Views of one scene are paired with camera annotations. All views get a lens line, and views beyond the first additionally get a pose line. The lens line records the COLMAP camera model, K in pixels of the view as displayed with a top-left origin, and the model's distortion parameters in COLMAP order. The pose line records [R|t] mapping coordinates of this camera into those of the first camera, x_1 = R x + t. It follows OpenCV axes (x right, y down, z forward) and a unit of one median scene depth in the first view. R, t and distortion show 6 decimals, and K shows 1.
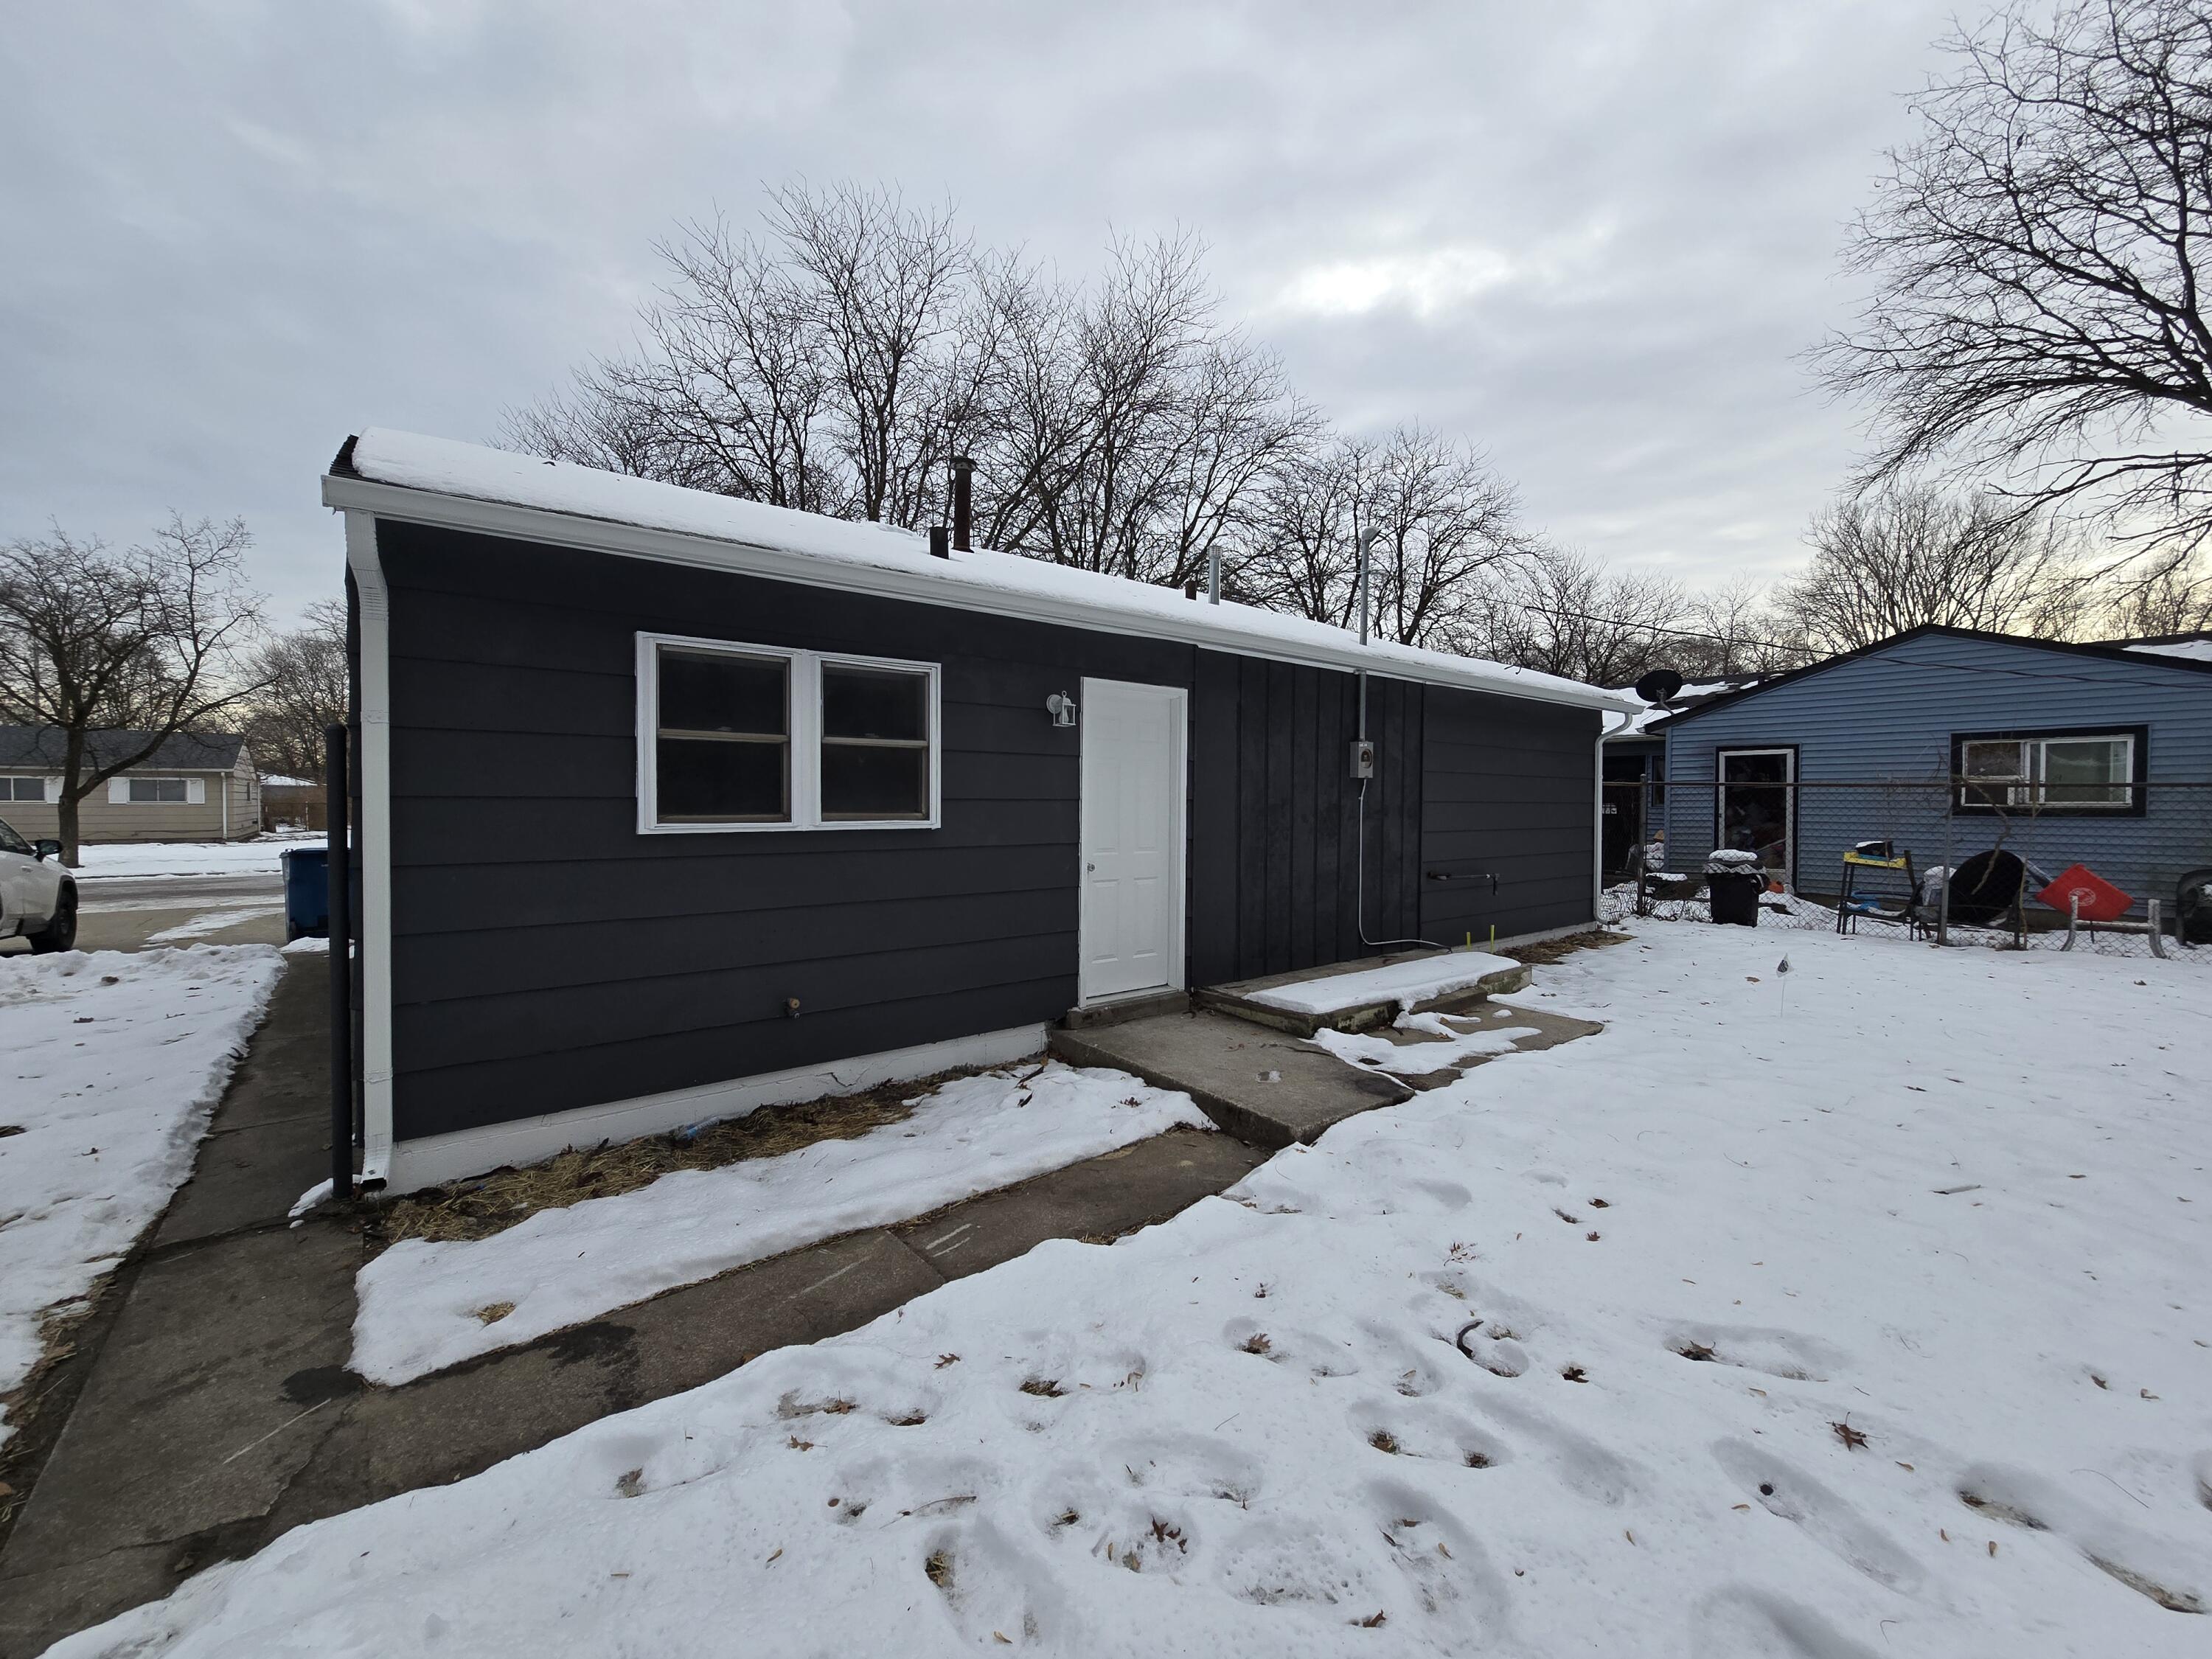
lens RADIAL K [[902.3, 0, 1110.5], [0, 902.3, 820.8], [0, 0, 1]] dist [-0.000268, 0.000516]
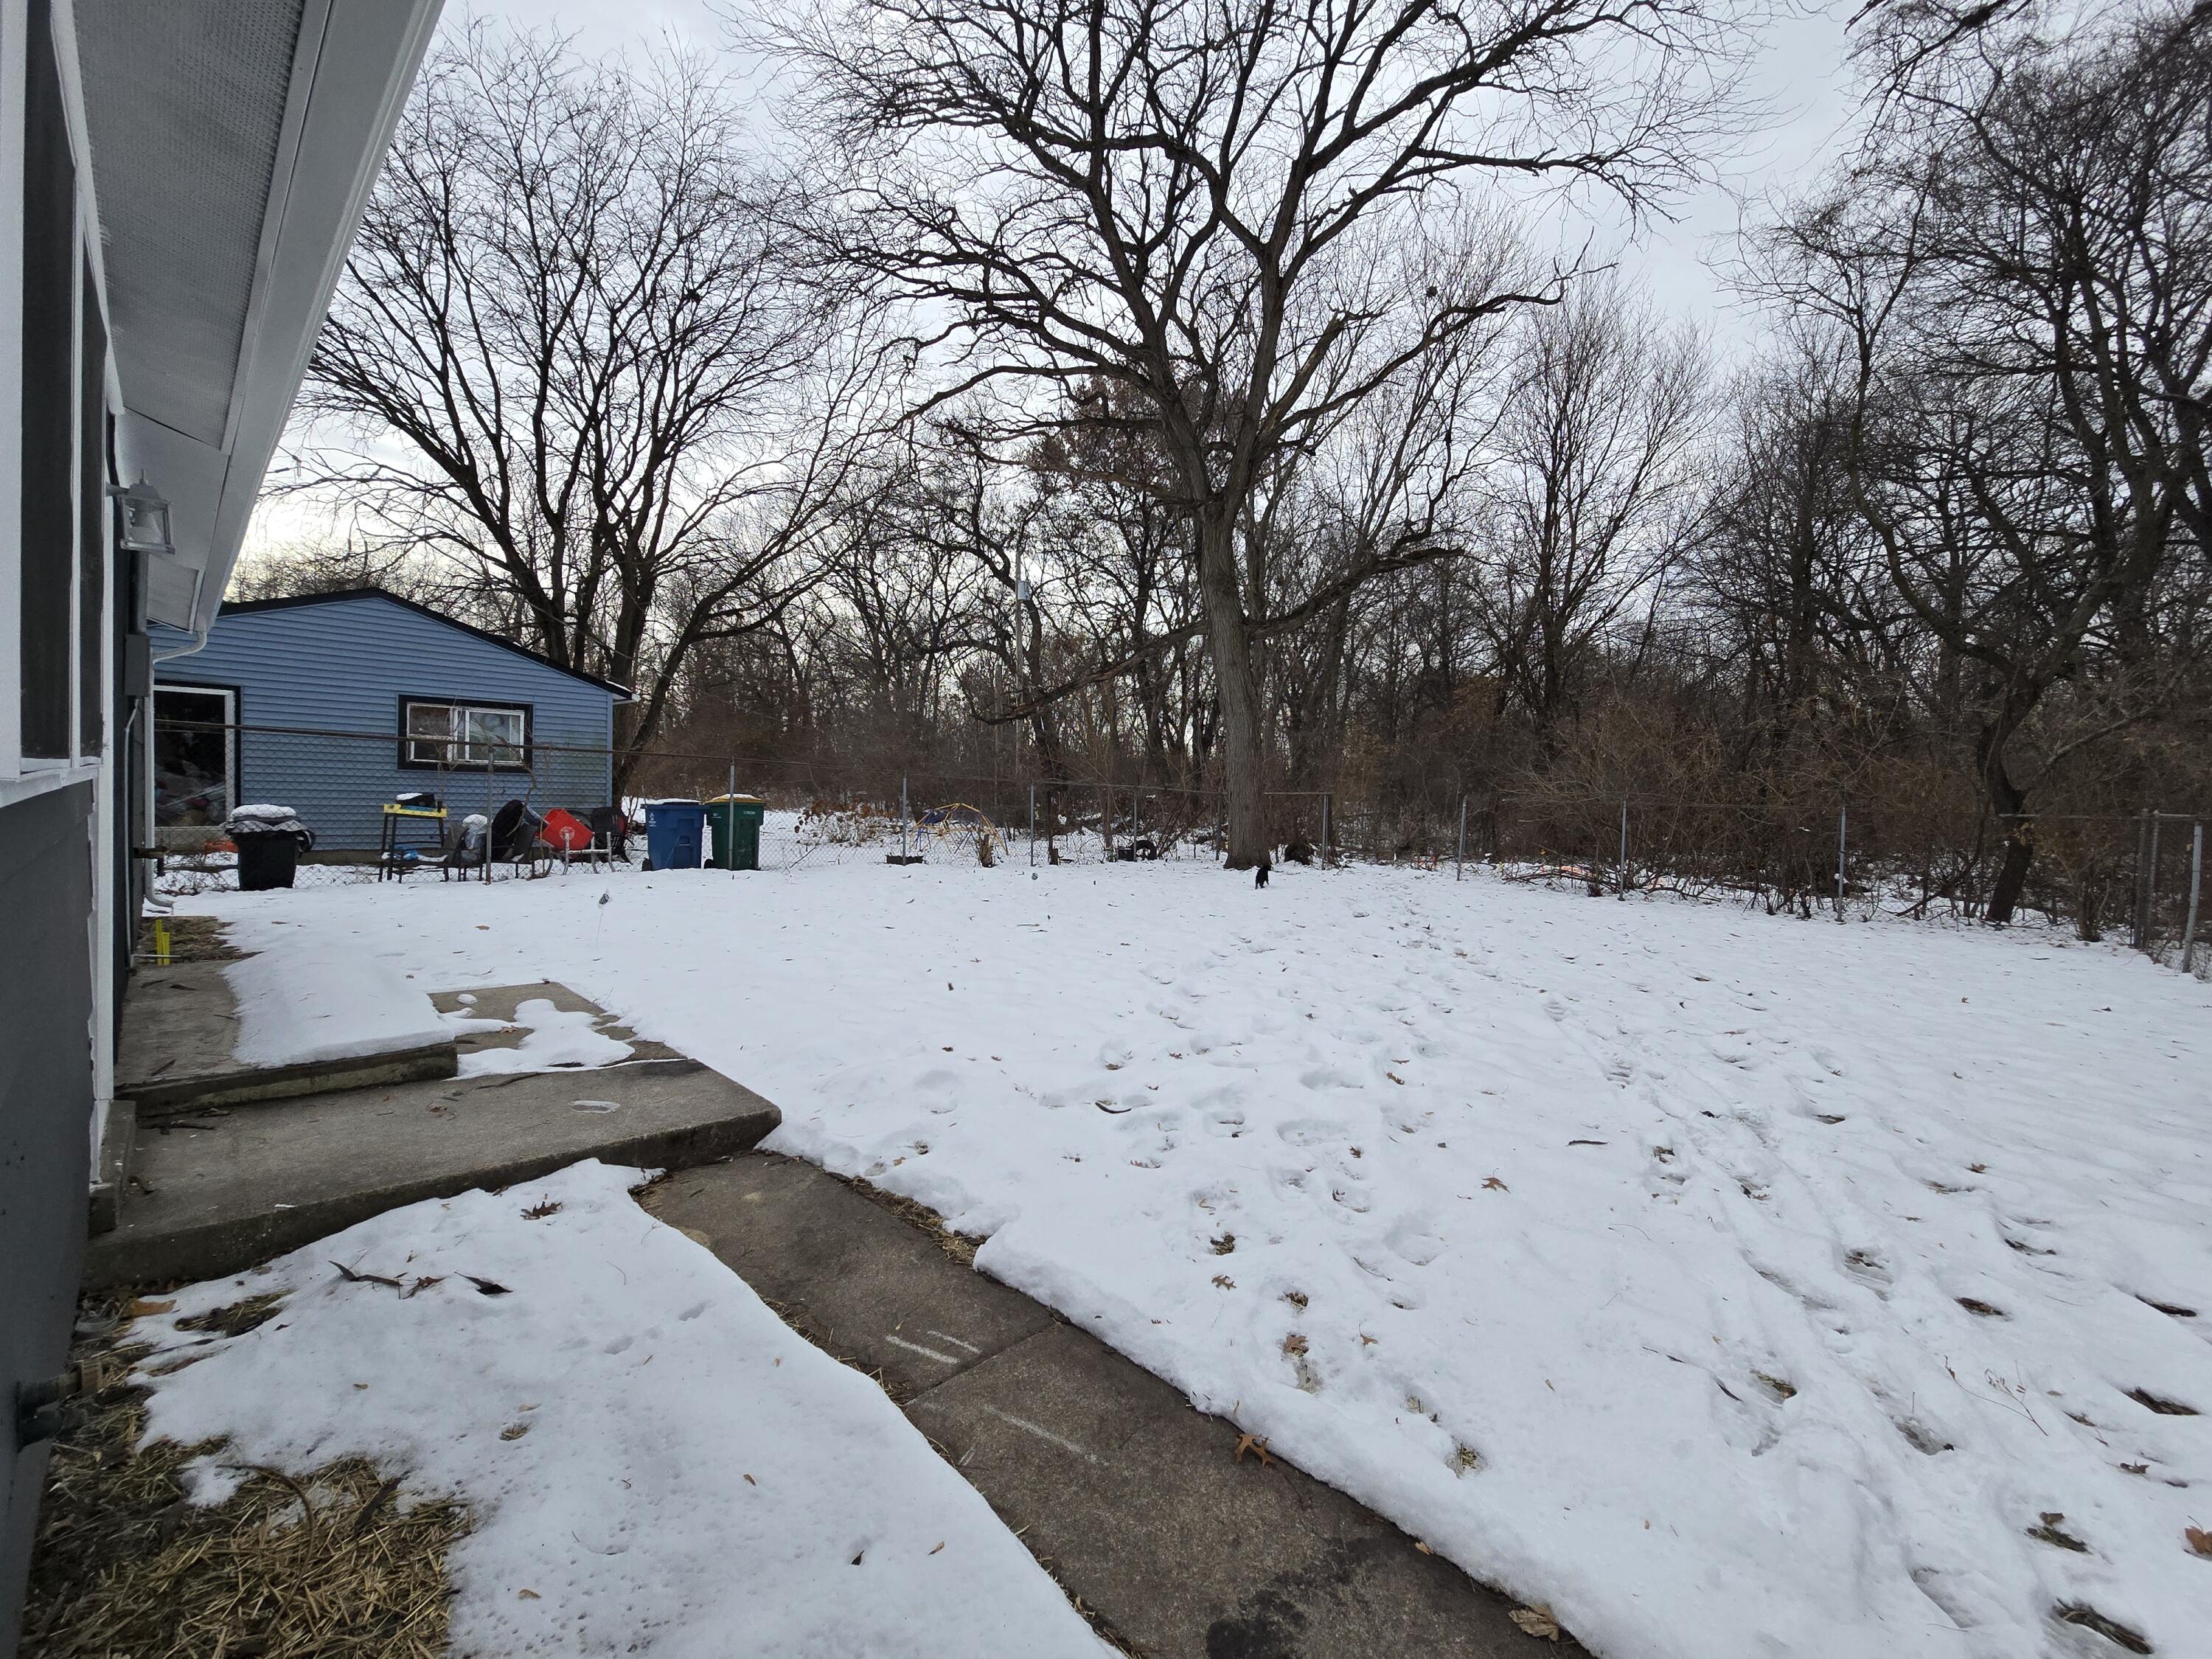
lens RADIAL K [[902.3, 0, 1110.5], [0, 902.3, 820.8], [0, 0, 1]] dist [-0.000268, 0.000516]
pose [[-0.119179, -0.039284, 0.992095, -0.609067], [-0.014643, 0.999178, 0.037805, 0.005803], [-0.992765, -0.010022, -0.119656, 0.639192]]
